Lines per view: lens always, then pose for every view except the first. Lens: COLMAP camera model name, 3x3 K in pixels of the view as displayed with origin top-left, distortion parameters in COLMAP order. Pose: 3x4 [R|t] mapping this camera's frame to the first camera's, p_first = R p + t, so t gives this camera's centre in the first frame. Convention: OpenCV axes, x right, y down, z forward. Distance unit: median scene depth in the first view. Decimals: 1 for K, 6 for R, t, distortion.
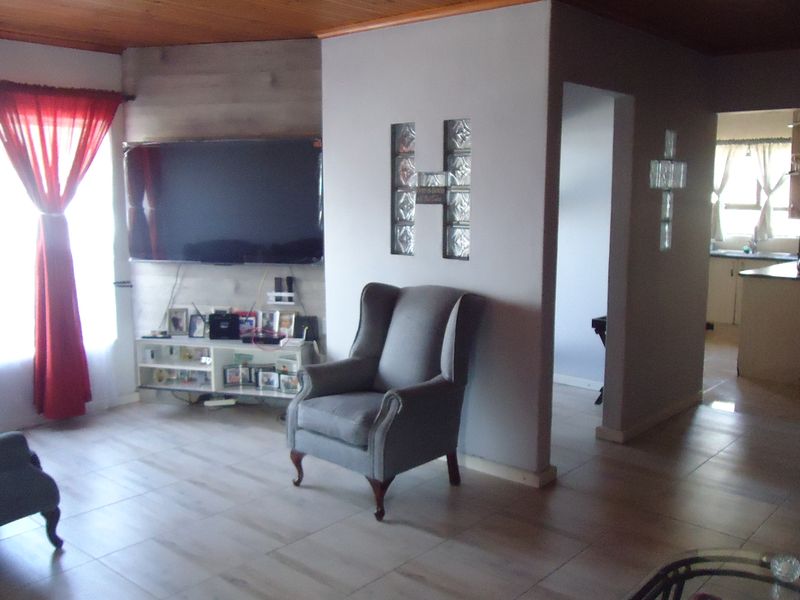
lens RADIAL K [[785.3, 0, 391.2], [0, 785.3, 299.4], [0, 0, 1]] dist [-0.024730, 0.033739]
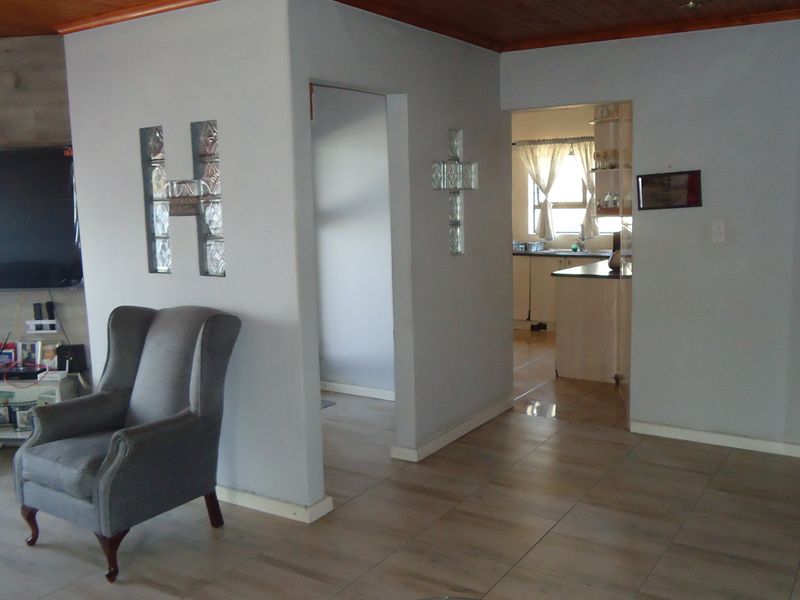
lens RADIAL K [[785.3, 0, 391.2], [0, 785.3, 299.4], [0, 0, 1]] dist [-0.024730, 0.033739]
pose [[0.988751, -0.049606, 0.141106, 0.136199], [0.050792, 0.998698, -0.004816, -0.008250], [-0.140683, 0.011929, 0.989983, 0.068406]]
